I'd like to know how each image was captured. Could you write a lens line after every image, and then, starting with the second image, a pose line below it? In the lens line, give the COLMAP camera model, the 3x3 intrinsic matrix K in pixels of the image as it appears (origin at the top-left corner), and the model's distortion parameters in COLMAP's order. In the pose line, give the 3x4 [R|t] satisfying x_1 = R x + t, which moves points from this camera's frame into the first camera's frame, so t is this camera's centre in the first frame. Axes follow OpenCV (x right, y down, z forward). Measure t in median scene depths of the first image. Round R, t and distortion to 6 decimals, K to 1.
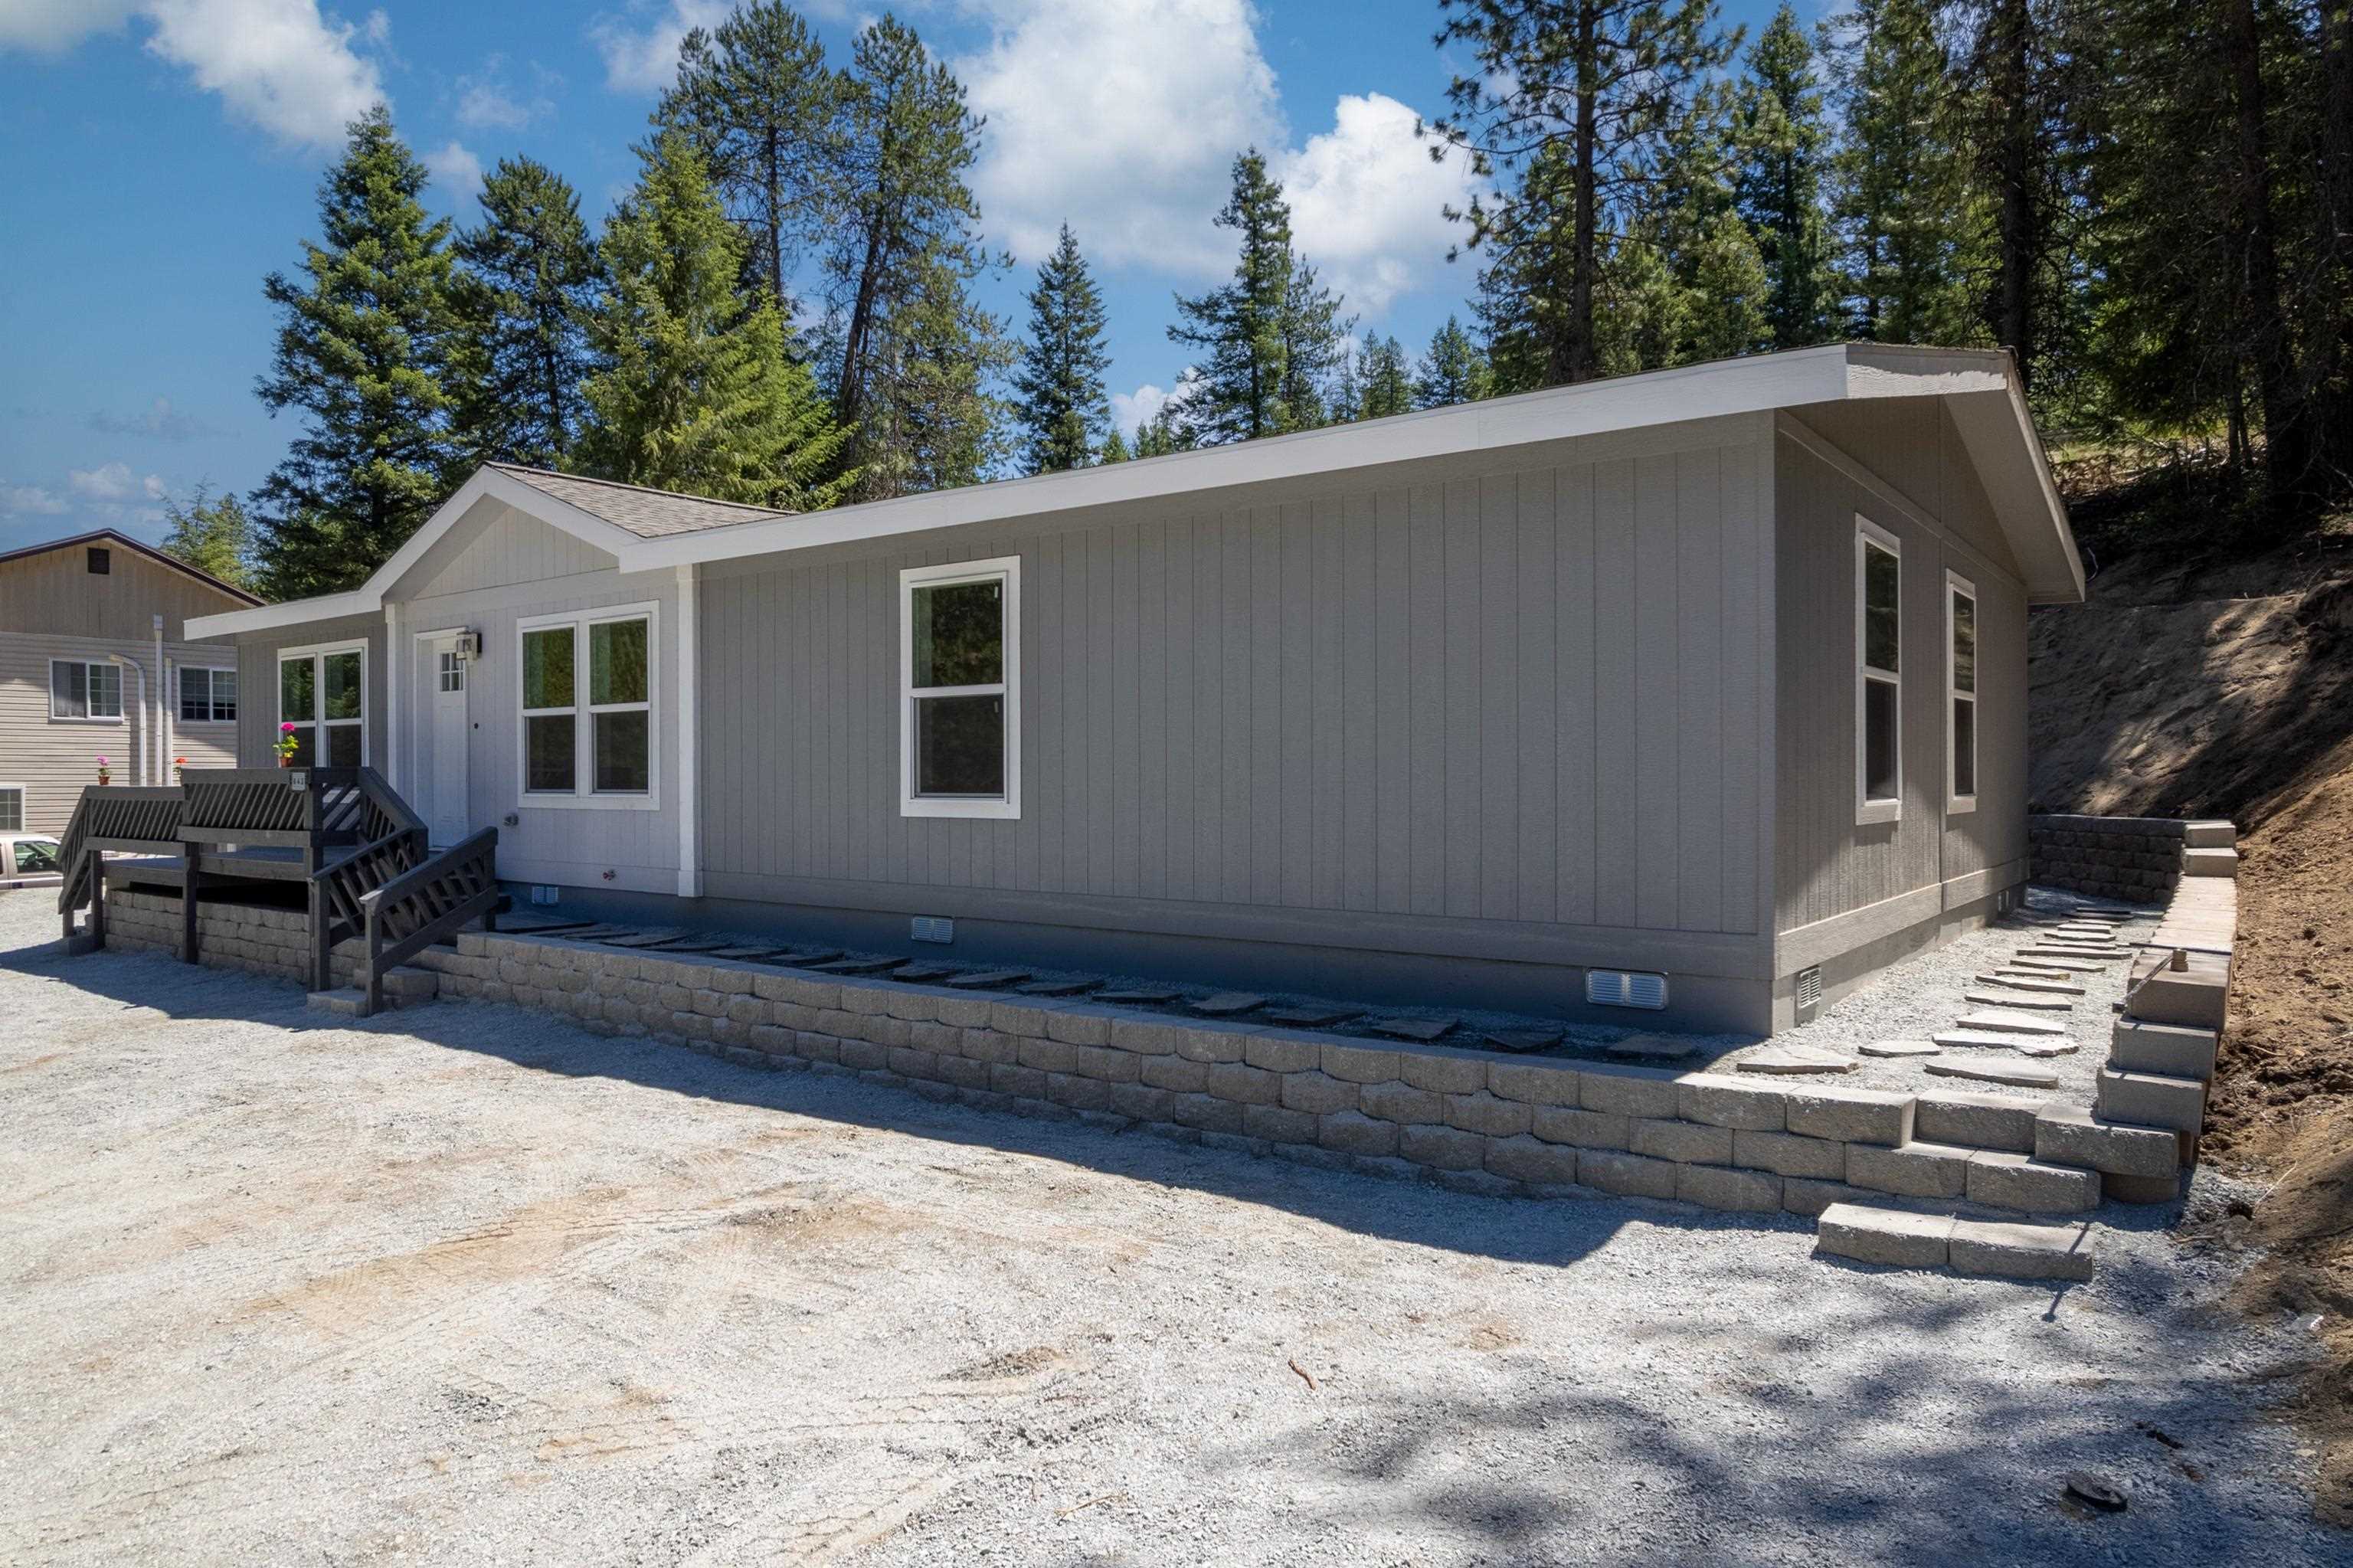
lens RADIAL K [[1522.2, 0, 1176.5], [0, 1522.2, 784.0], [0, 0, 1]] dist [-0.072610, 0.064783]
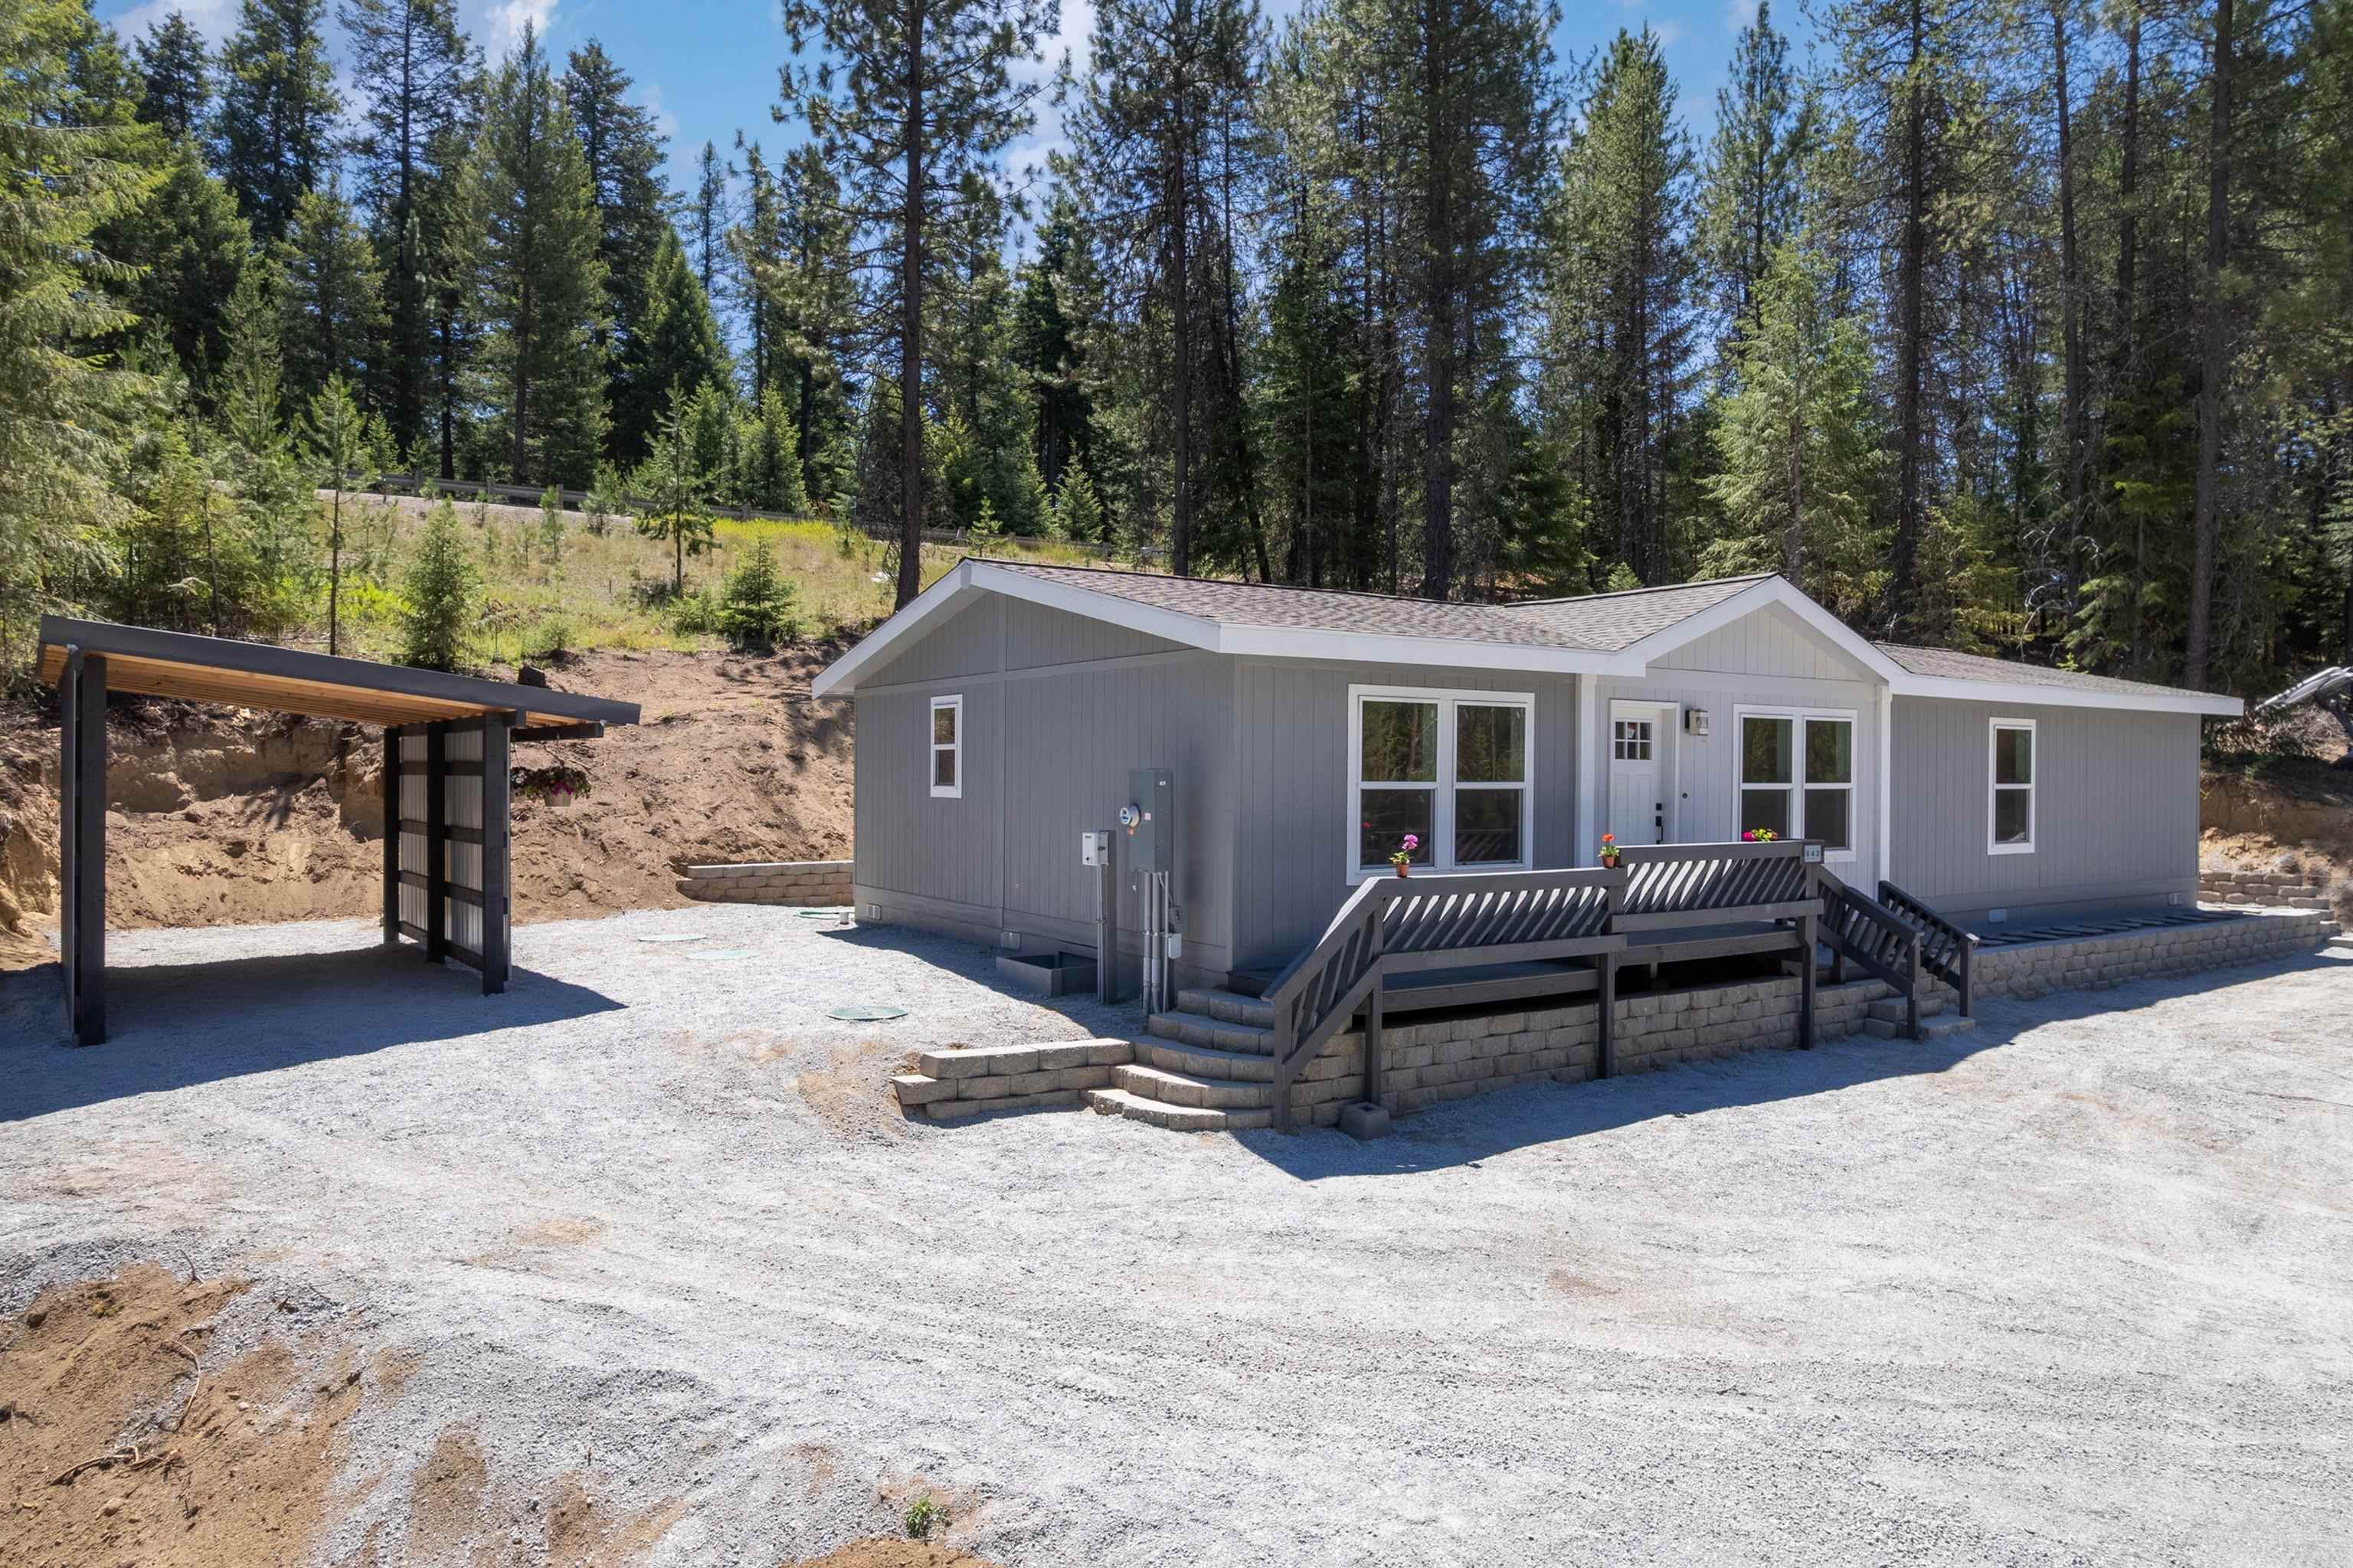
lens RADIAL K [[1522.2, 0, 1176.5], [0, 1522.2, 784.0], [0, 0, 1]] dist [-0.072610, 0.064783]
pose [[0.328699, -0.004700, 0.944423, -1.807499], [-0.001246, 0.999985, 0.005410, -0.058632], [-0.944434, -0.002955, 0.328688, 1.106760]]
